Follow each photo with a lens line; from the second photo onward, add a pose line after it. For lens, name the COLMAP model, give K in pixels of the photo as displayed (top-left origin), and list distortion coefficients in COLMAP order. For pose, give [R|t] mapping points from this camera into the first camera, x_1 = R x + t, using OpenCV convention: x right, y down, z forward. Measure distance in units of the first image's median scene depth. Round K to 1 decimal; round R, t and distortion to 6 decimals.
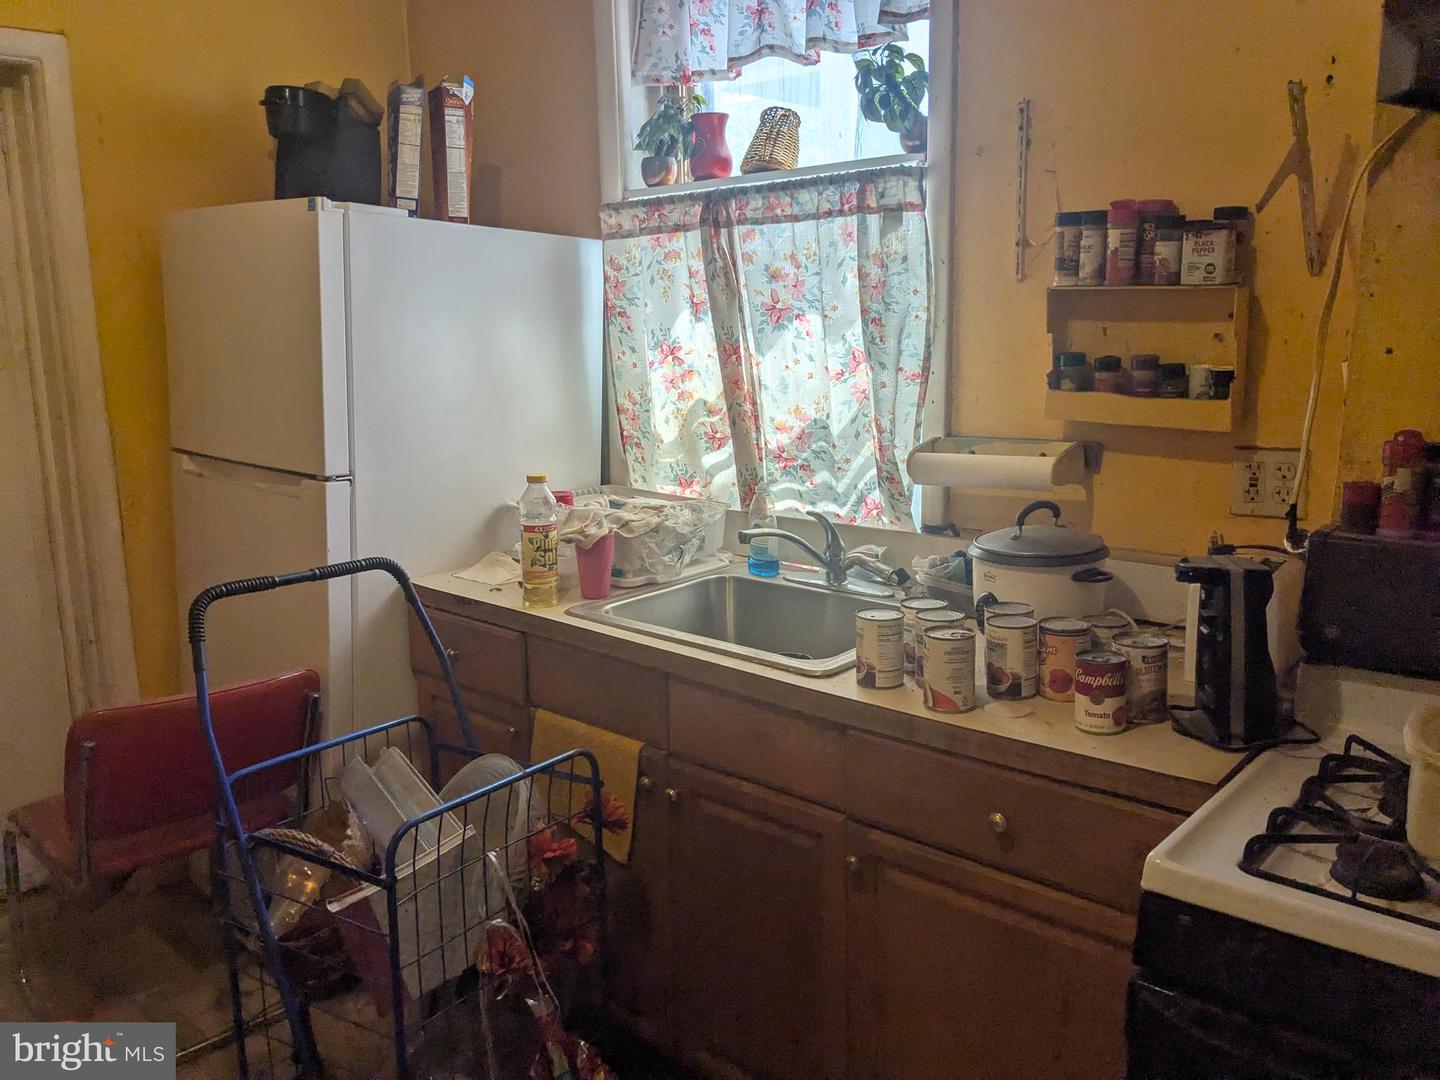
lens RADIAL K [[1153.5, 0, 714.3], [0, 1153.5, 534.1], [0, 0, 1]] dist [0.062772, -0.081212]
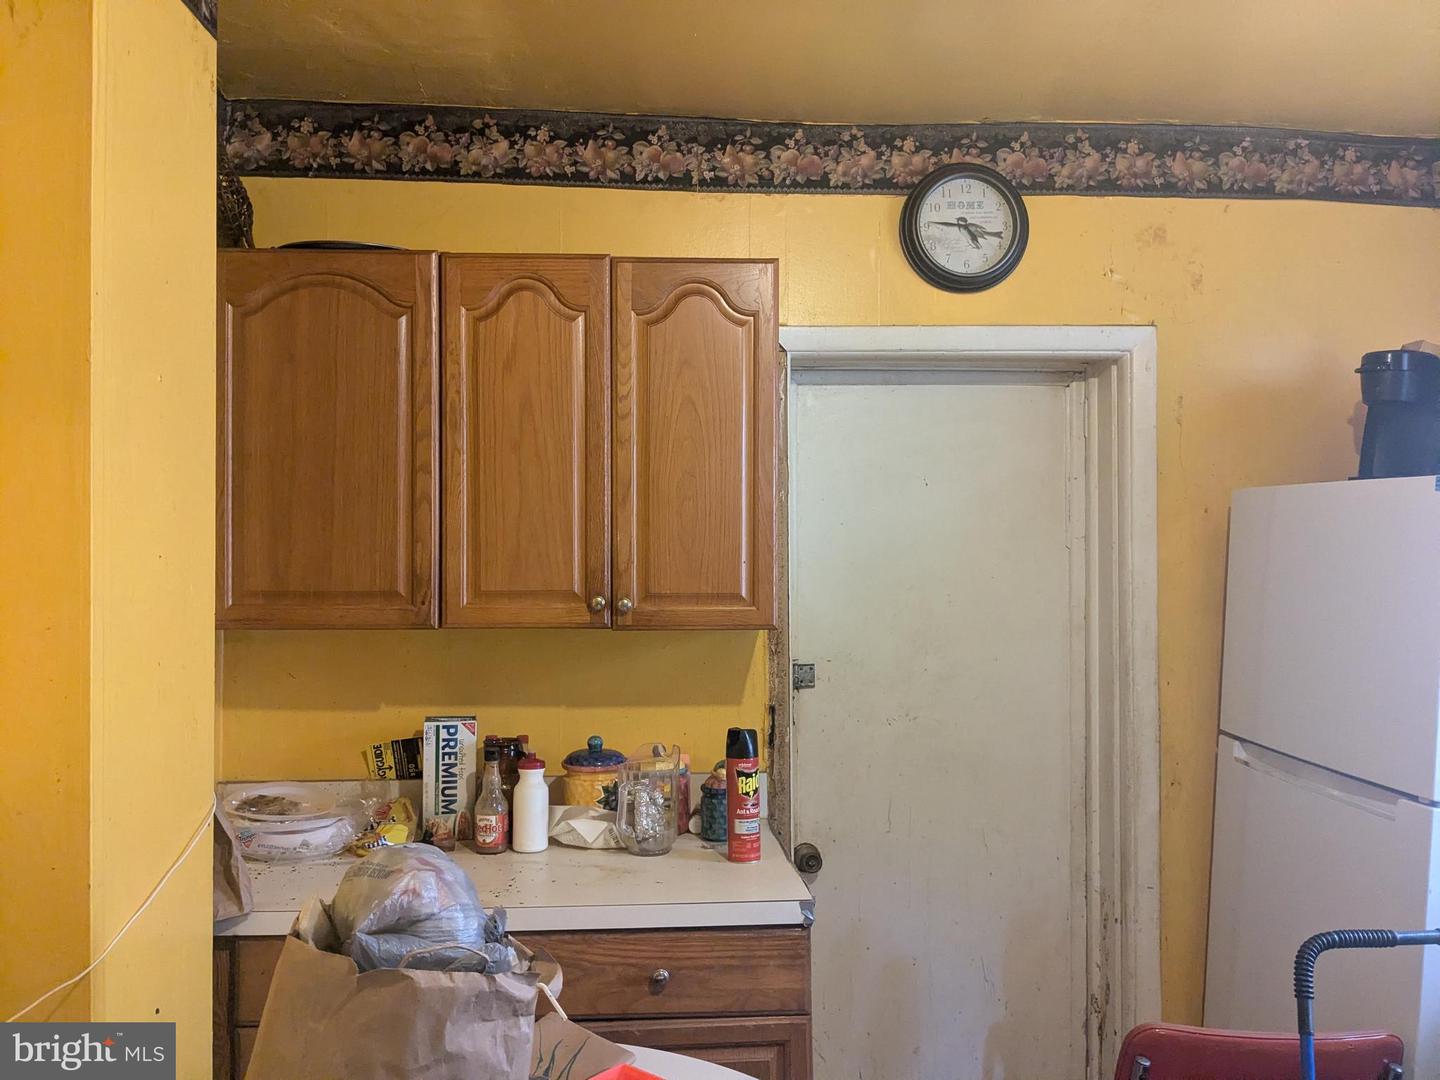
lens RADIAL K [[1167.4, 0, 720.0], [0, 1167.4, 540.0], [0, 0, 1]] dist [0.036439, -0.011081]
pose [[0.728664, 0.012804, -0.684751, -0.127874], [-0.144628, 0.980154, -0.135575, -0.043374], [0.669426, 0.197822, 0.716055, 0.019532]]
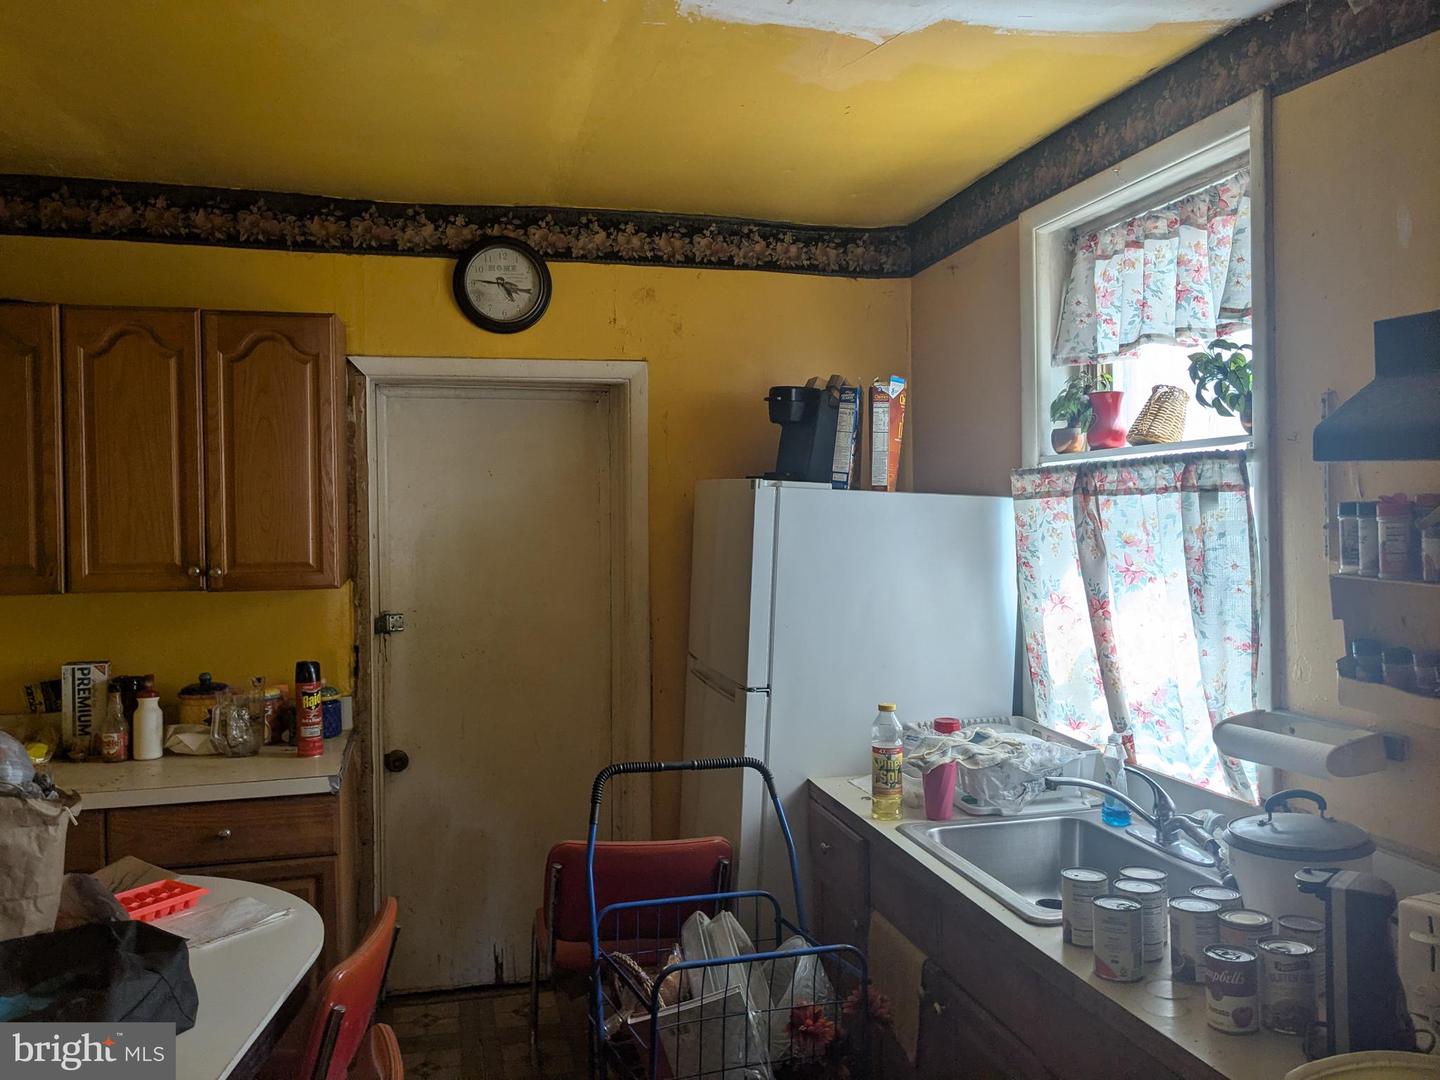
lens RADIAL K [[1153.5, 0, 714.3], [0, 1153.5, 534.1], [0, 0, 1]] dist [0.062772, -0.081212]
pose [[0.831708, 0.022299, -0.554766, 0.333376], [-0.111934, 0.985411, -0.128203, -0.048711], [0.543814, 0.168725, 0.822070, -0.099053]]
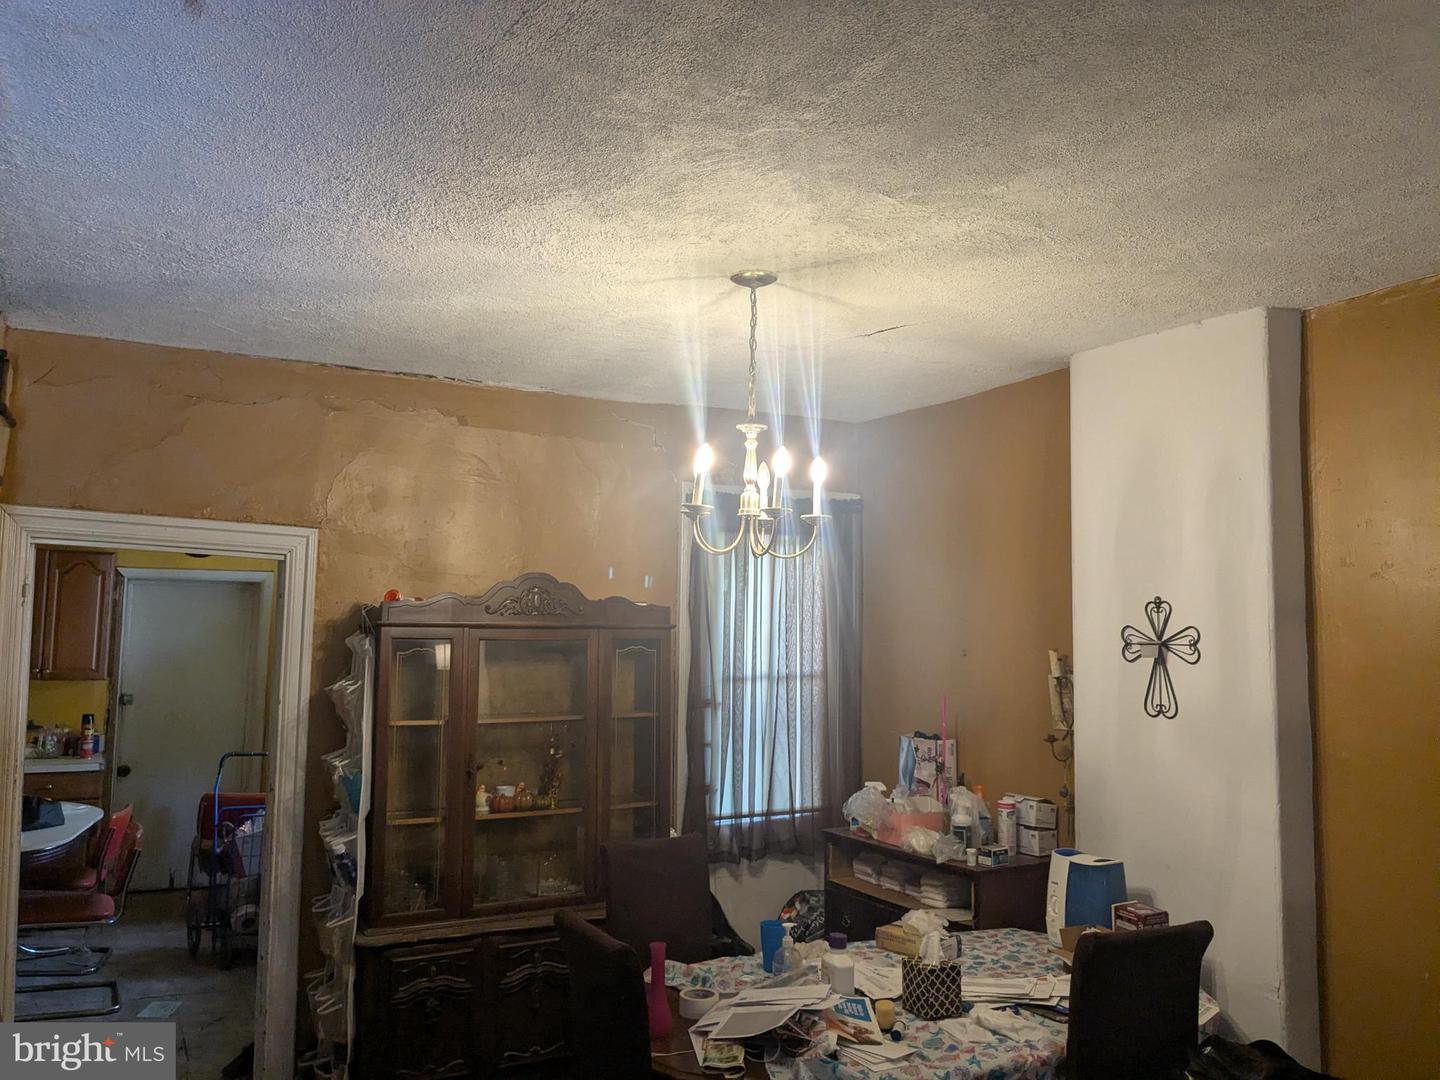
lens RADIAL K [[1153.5, 0, 714.3], [0, 1153.5, 534.1], [0, 0, 1]] dist [0.062772, -0.081212]
pose [[0.937108, 0.014399, -0.348743, 1.649961], [-0.107762, 0.962273, -0.249837, 0.100842], [0.331988, 0.271705, 0.903305, -1.436246]]
